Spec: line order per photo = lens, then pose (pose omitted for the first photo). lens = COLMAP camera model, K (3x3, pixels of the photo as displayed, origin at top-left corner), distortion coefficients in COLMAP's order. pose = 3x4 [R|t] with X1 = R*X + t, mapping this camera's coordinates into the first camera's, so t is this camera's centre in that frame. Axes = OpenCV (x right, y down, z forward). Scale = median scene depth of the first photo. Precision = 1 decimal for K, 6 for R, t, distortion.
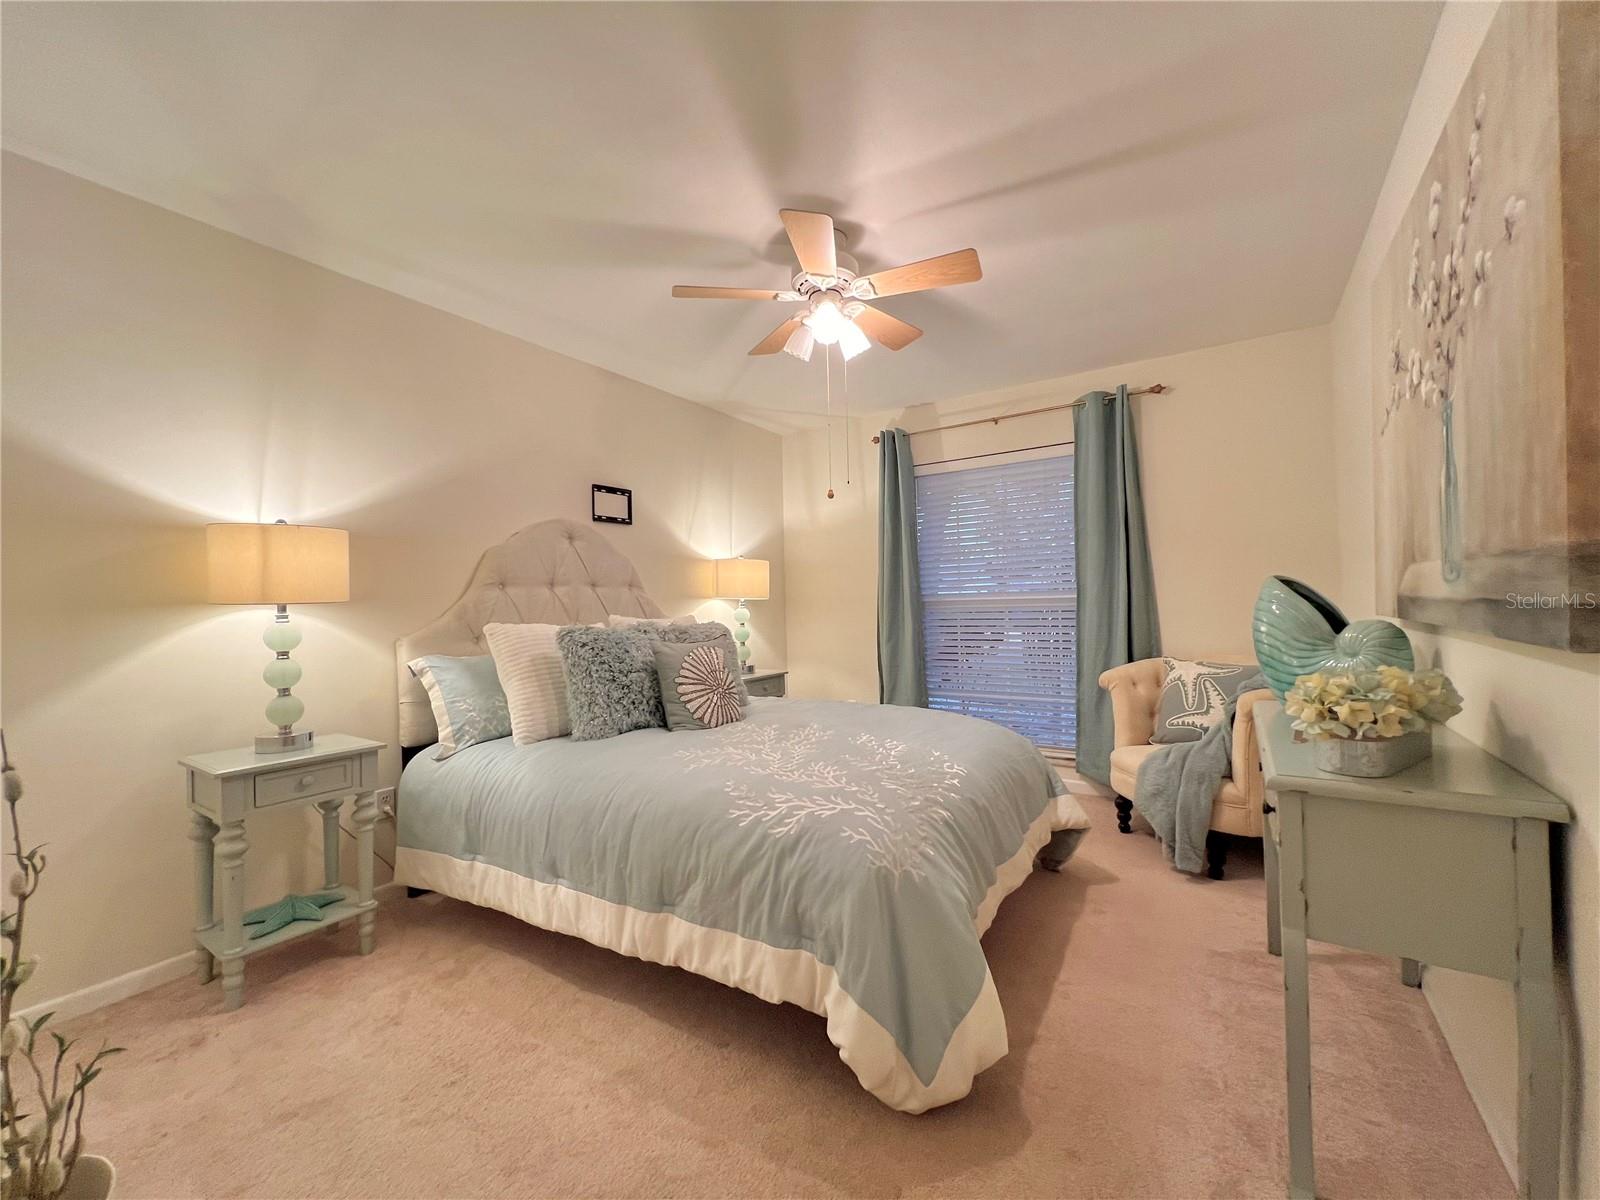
lens RADIAL K [[641.3, 0, 800.0], [0, 641.3, 600.0], [0, 0, 1]] dist [-0.001637, -0.000108]
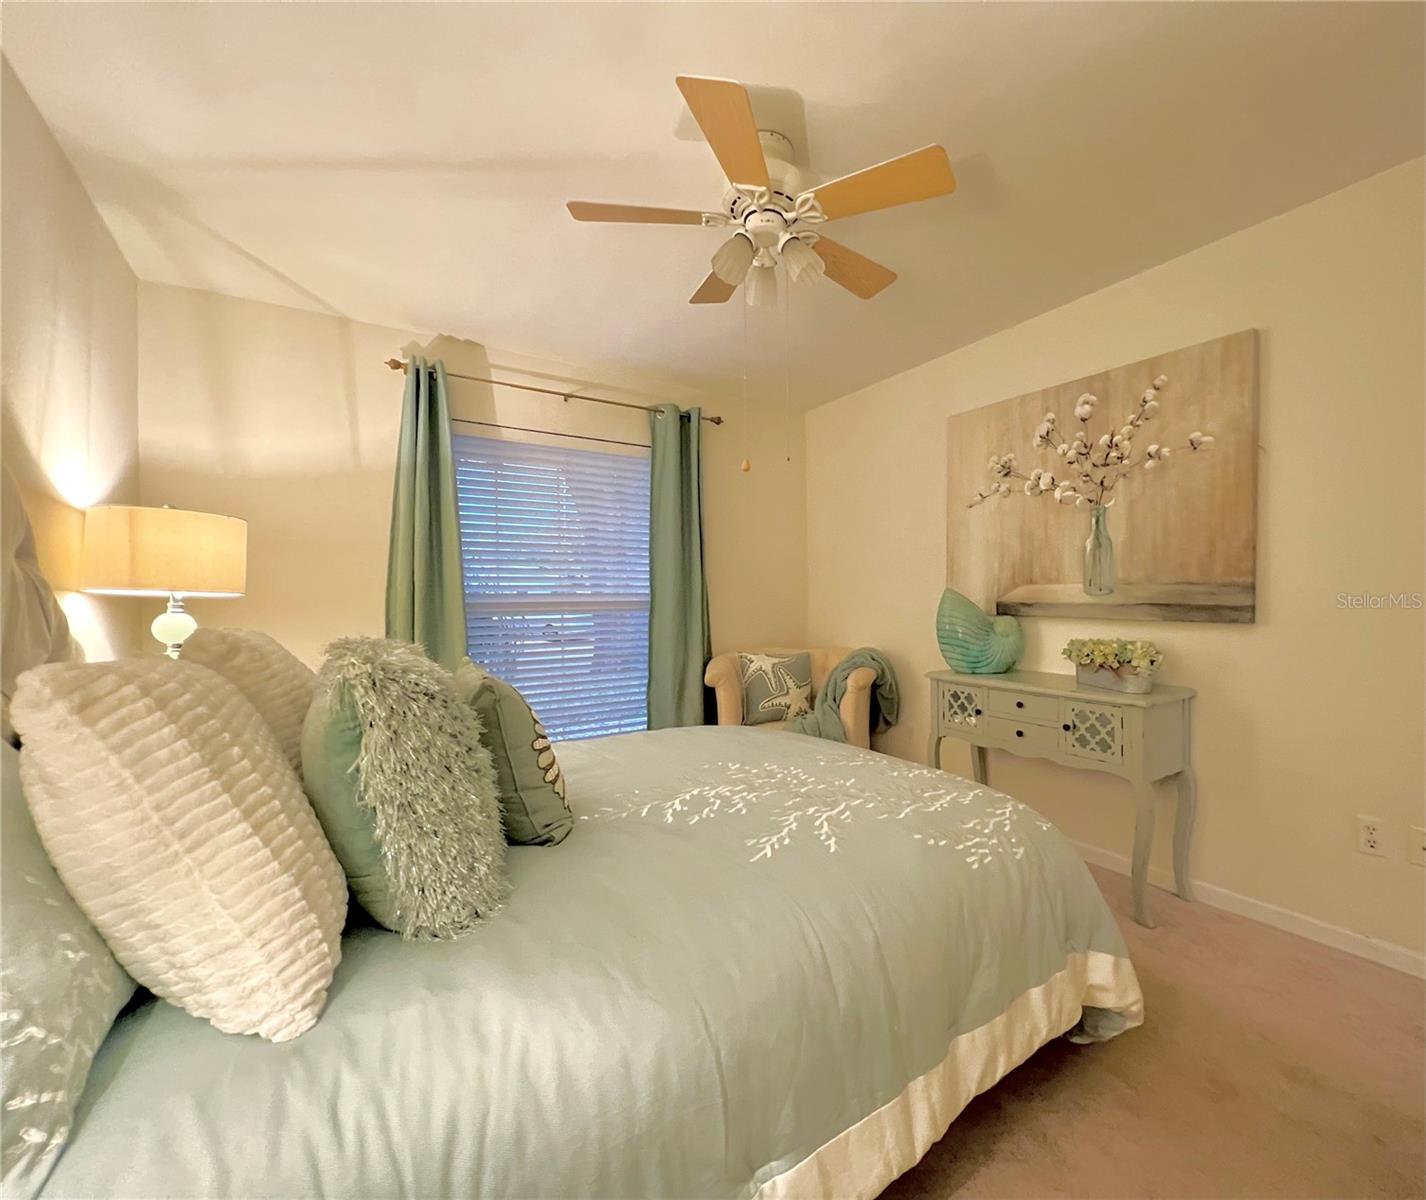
lens RADIAL K [[640.8, 0, 809.4], [0, 640.8, 601.7], [0, 0, 1]] dist [-0.000124, 0.000207]
pose [[0.338122, 0.012956, 0.941013, -0.528775], [-0.005887, 0.999915, -0.011651, 0.009473], [-0.941084, -0.001600, 0.338169, 0.518459]]
